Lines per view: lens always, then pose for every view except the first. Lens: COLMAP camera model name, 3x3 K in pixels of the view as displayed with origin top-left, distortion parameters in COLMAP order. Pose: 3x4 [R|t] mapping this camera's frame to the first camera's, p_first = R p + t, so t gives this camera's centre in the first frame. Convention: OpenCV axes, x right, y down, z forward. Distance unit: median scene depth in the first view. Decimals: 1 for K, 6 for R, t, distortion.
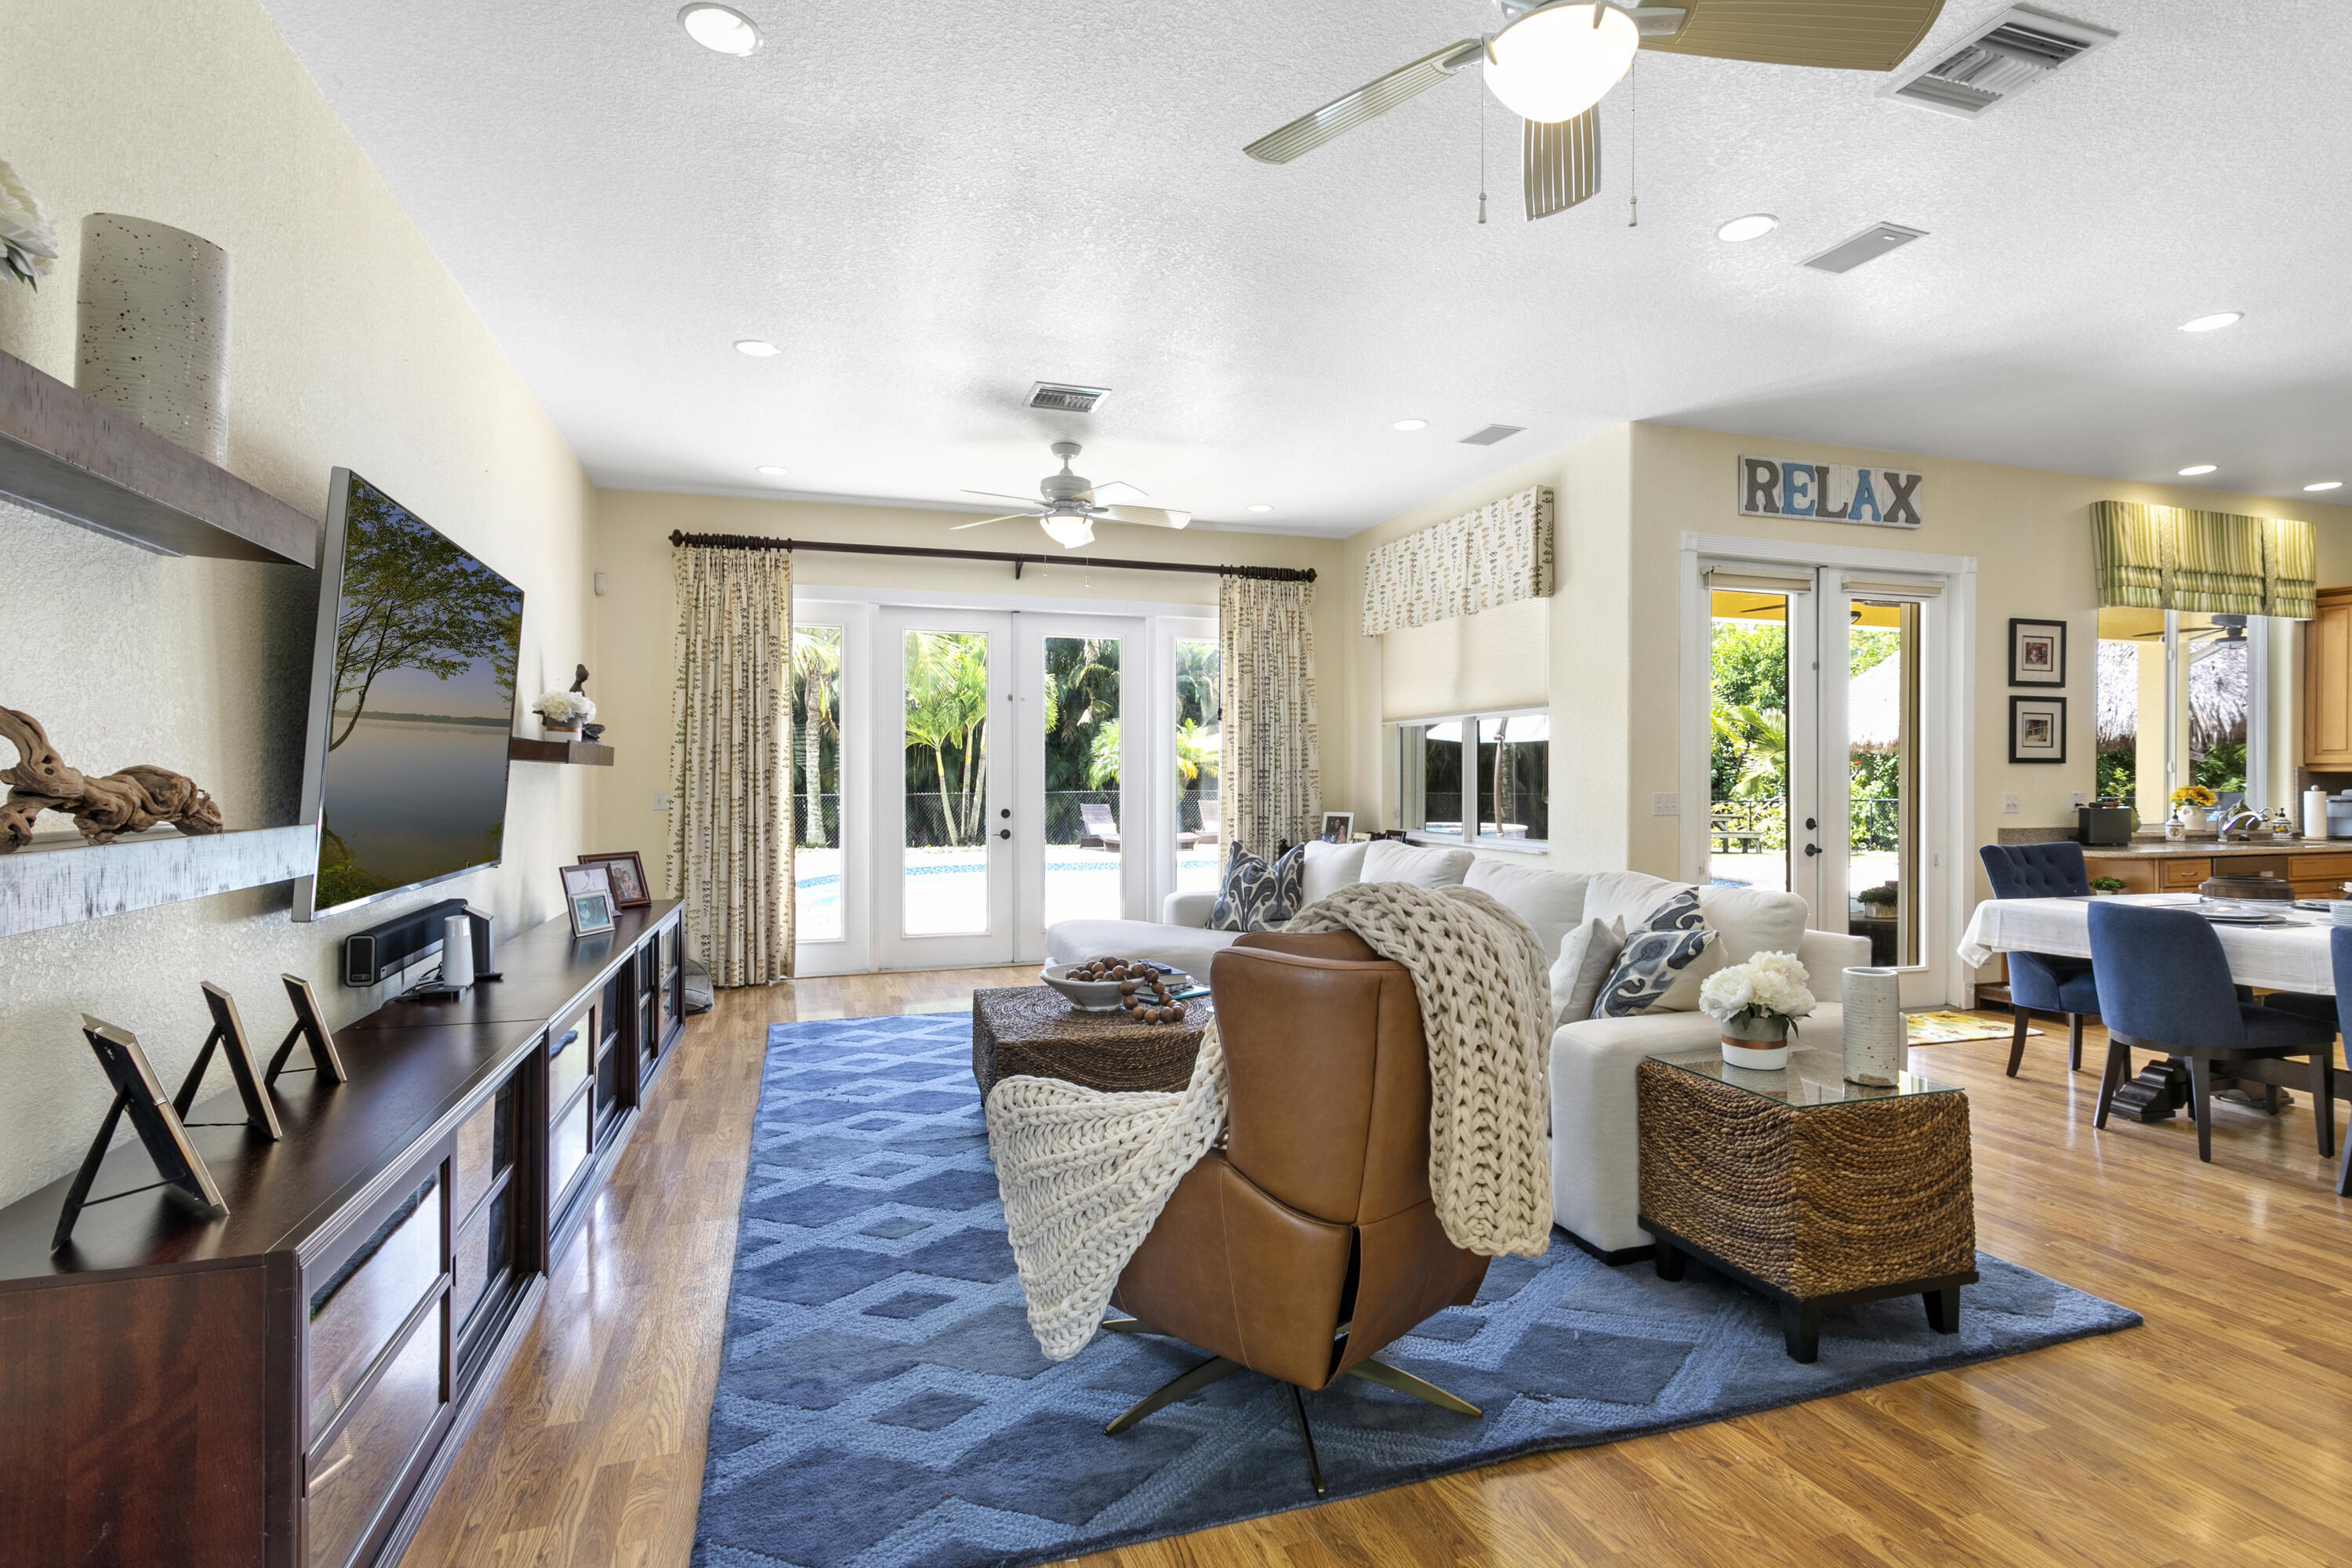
lens RADIAL K [[1149.5, 0, 1175.7], [0, 1149.5, 778.2], [0, 0, 1]] dist [0.006607, -0.000364]
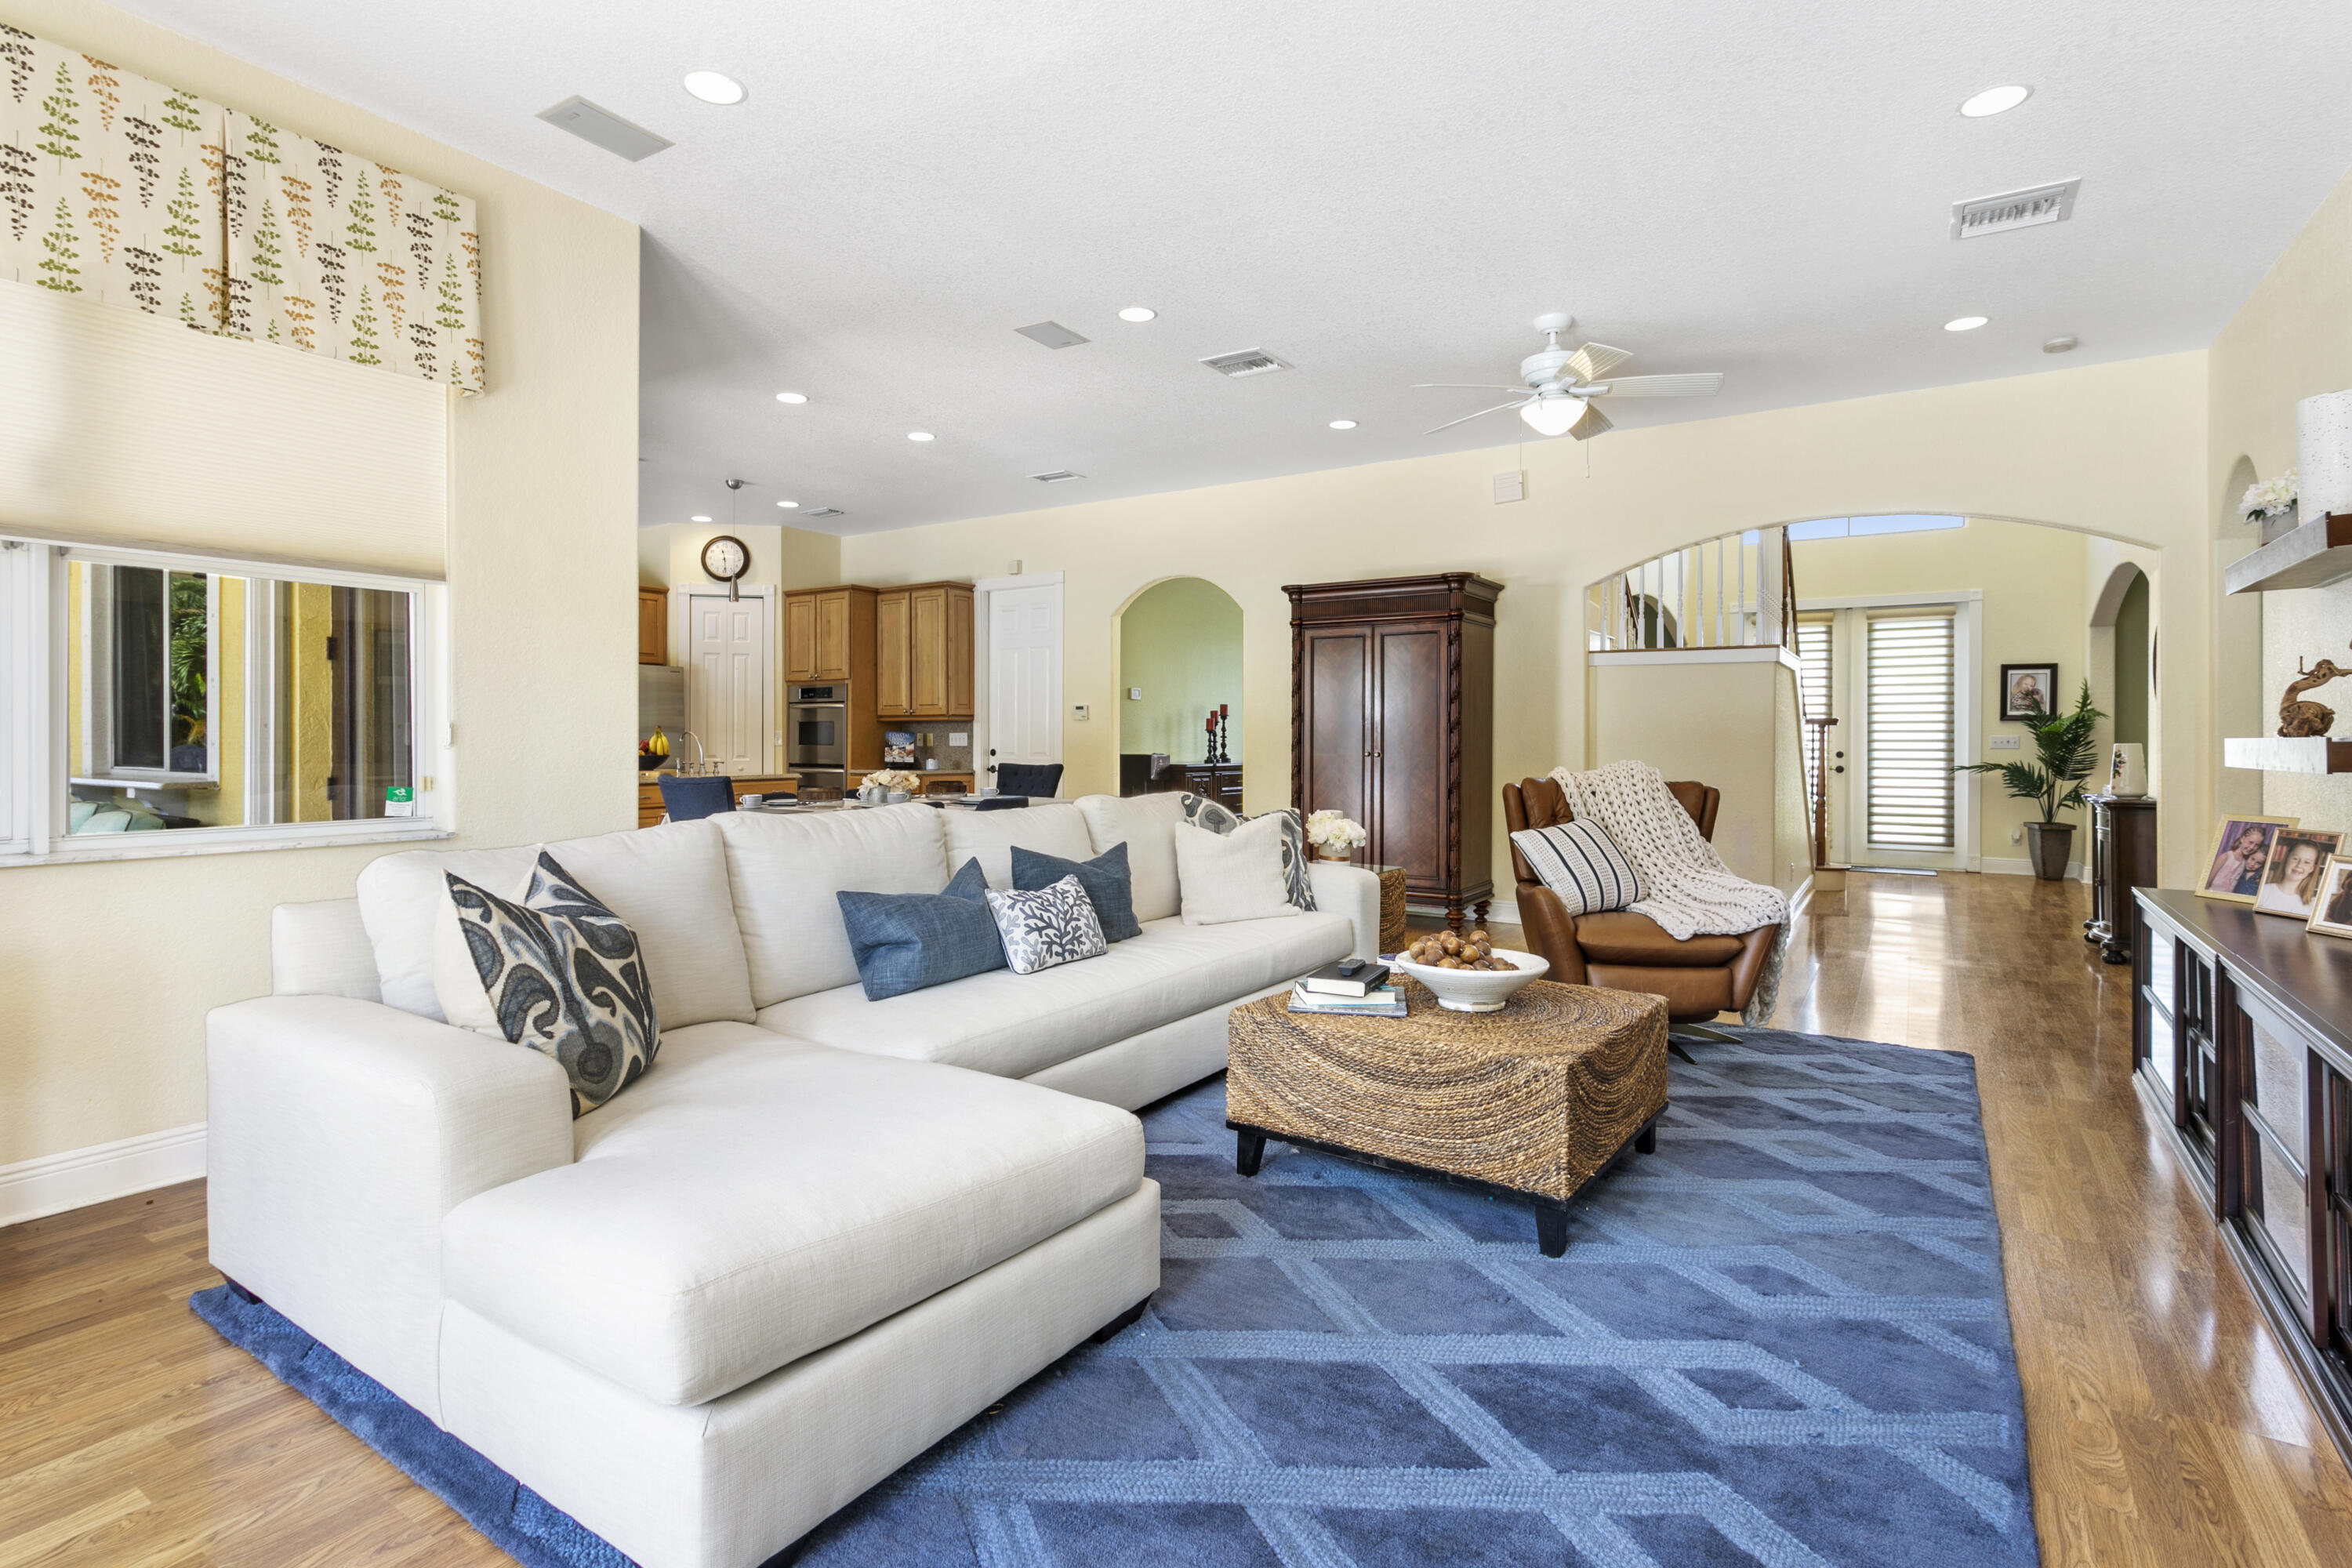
lens RADIAL K [[1149.5, 0, 1164.0], [0, 1149.5, 735.0], [0, 0, 1]] dist [0.006607, -0.000364]
pose [[-0.611824, -0.000372, 0.790994, -0.349805], [-0.004627, 0.999984, -0.003109, 0.017104], [-0.790981, -0.005562, -0.611816, 1.028478]]
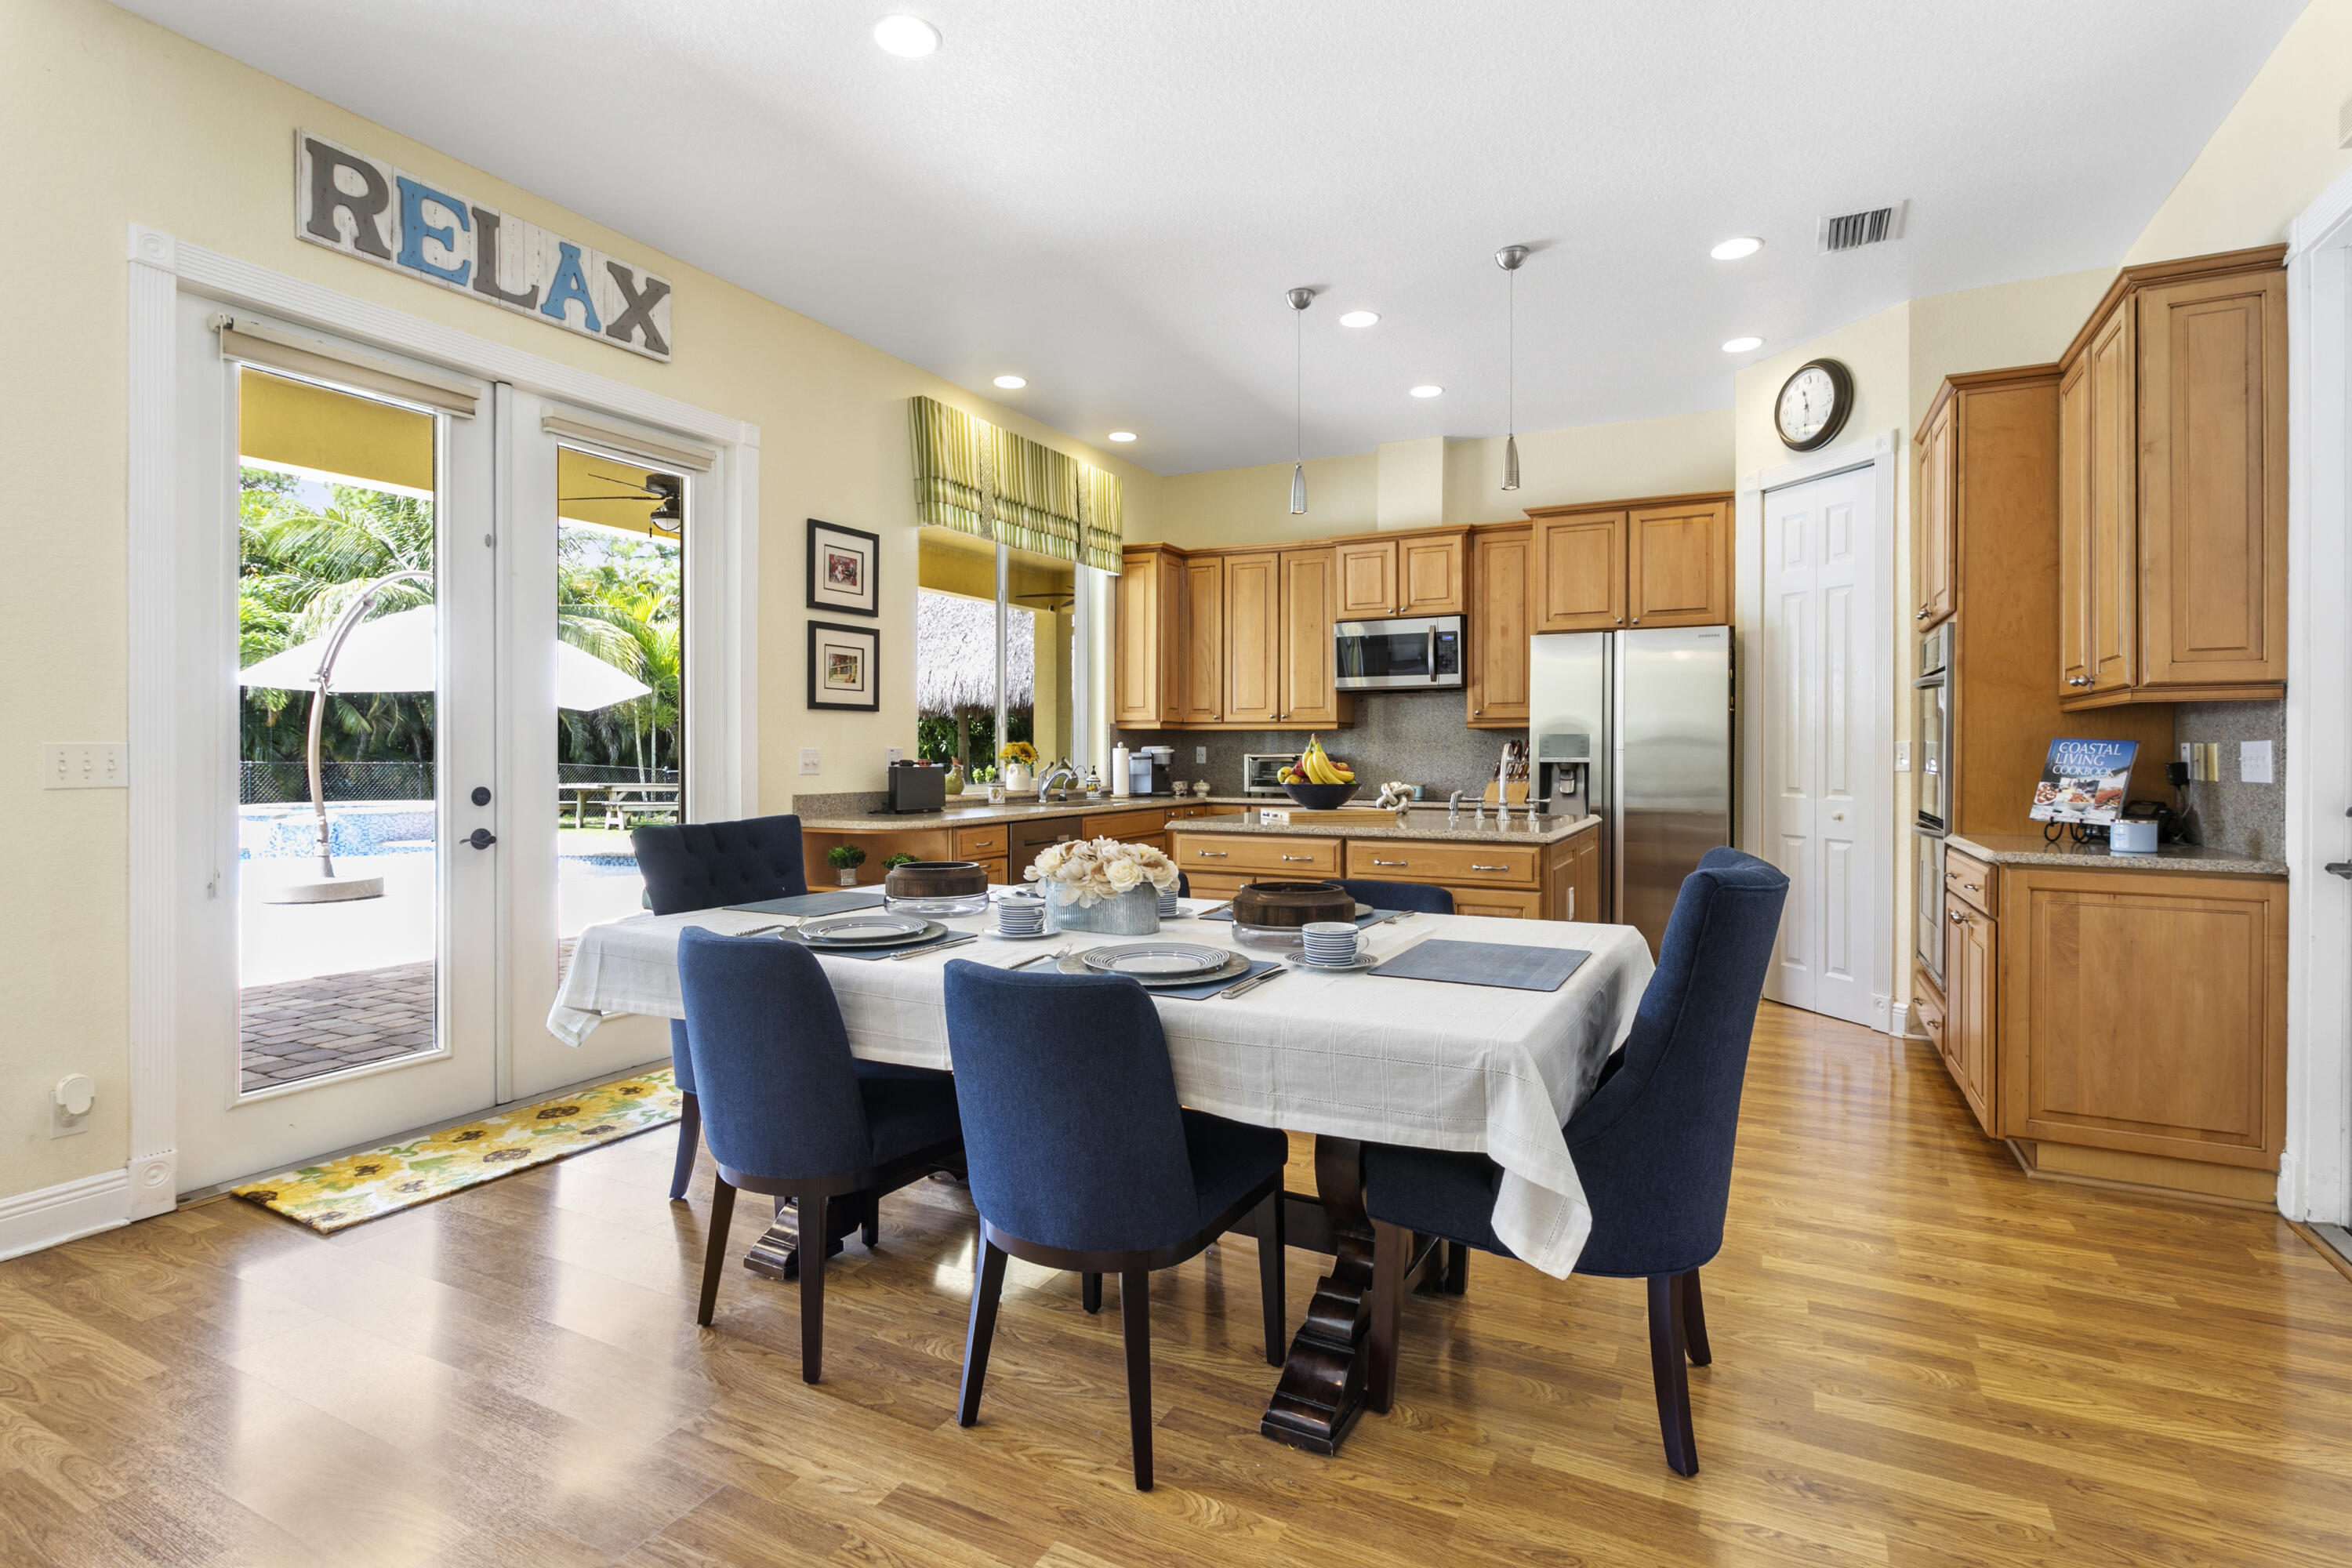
lens RADIAL K [[1149.5, 0, 1181.6], [0, 1149.5, 748.1], [0, 0, 1]] dist [0.006607, -0.000364]
pose [[0.719813, 0.001114, 0.694167, 0.372111], [0.000934, 0.999996, -0.002573, 0.014870], [-0.694167, 0.002501, 0.719809, 0.280979]]
